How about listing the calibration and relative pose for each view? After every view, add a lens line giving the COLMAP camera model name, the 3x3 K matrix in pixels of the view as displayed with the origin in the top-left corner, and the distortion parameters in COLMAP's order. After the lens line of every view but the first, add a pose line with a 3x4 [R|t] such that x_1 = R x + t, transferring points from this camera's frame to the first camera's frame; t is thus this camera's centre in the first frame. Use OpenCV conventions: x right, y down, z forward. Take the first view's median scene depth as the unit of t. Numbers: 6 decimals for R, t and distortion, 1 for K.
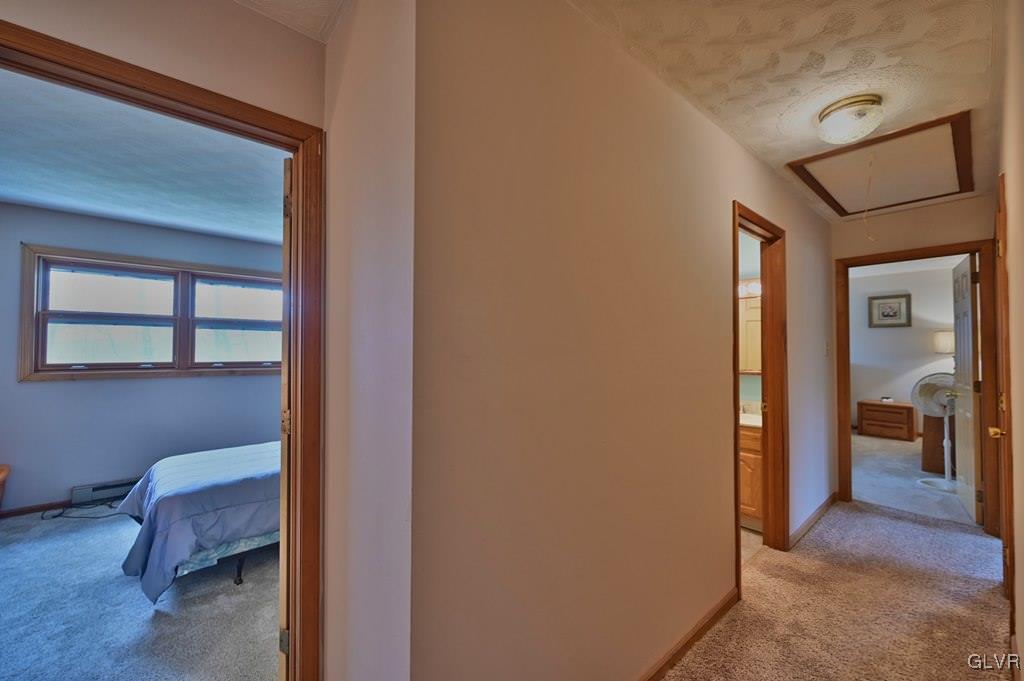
lens RADIAL K [[401.7, 0, 508.4], [0, 401.7, 338.3], [0, 0, 1]] dist [-0.001350, 0.000575]
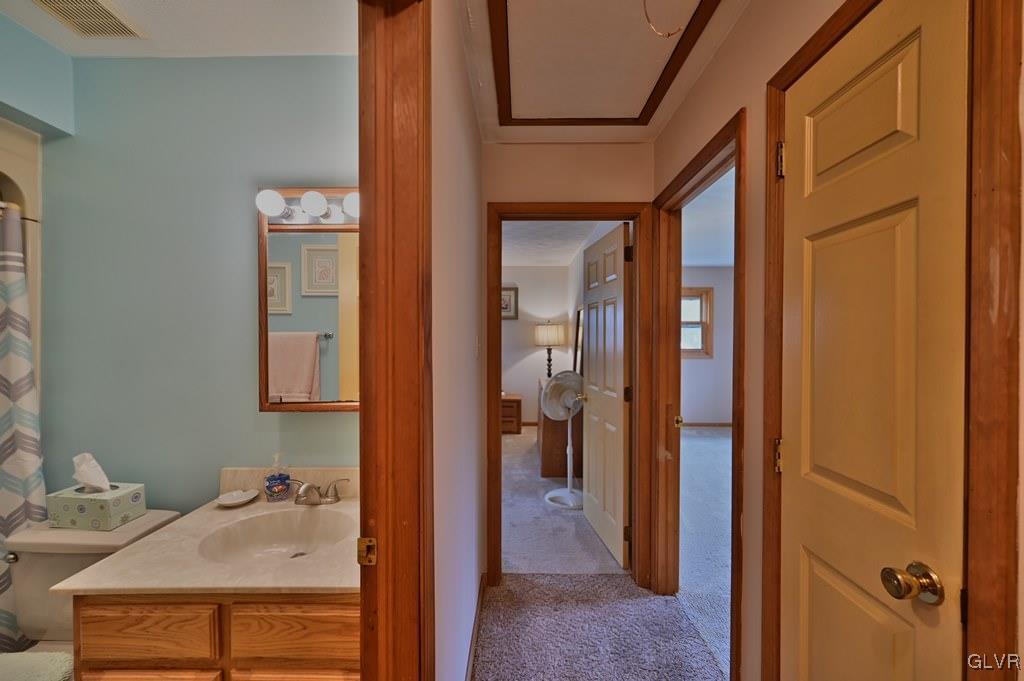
lens RADIAL K [[401.7, 0, 514.9], [0, 401.7, 342.5], [0, 0, 1]] dist [-0.001350, 0.000575]
pose [[0.654287, -0.010354, 0.756175, 0.272664], [-0.015320, 0.999520, 0.026943, 0.002172], [-0.756091, -0.029213, 0.653814, 0.408069]]
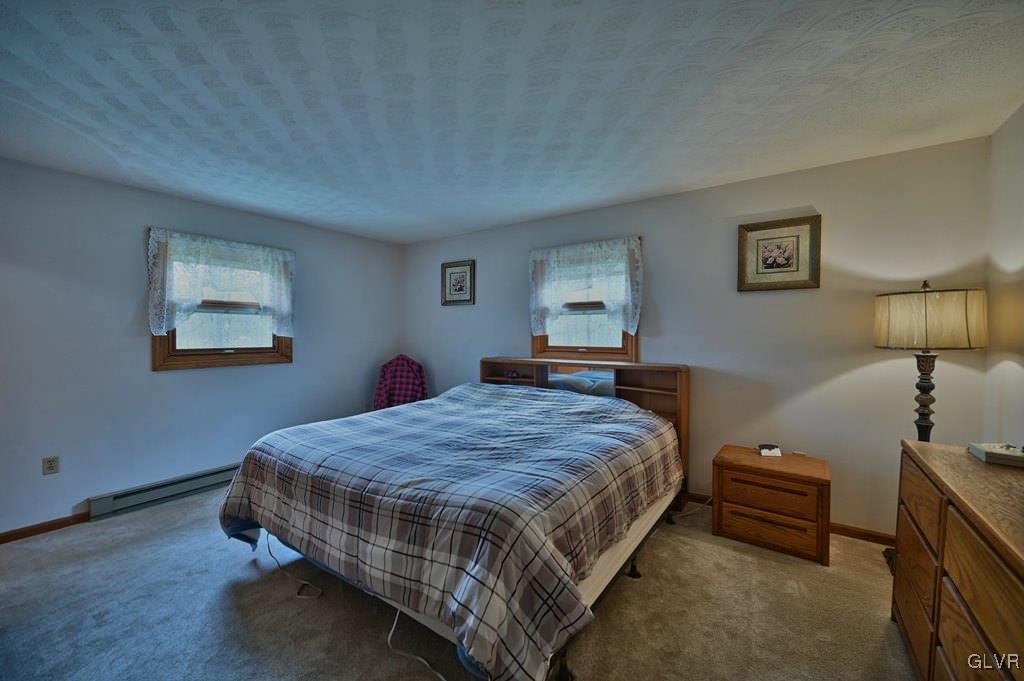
lens RADIAL K [[401.7, 0, 505.9], [0, 401.7, 341.1], [0, 0, 1]] dist [-0.001350, 0.000575]
pose [[0.970867, -0.003630, 0.239592, 0.678400], [-0.005248, 0.999323, 0.036408, 0.019391], [-0.239562, -0.036605, 0.970191, 0.789055]]
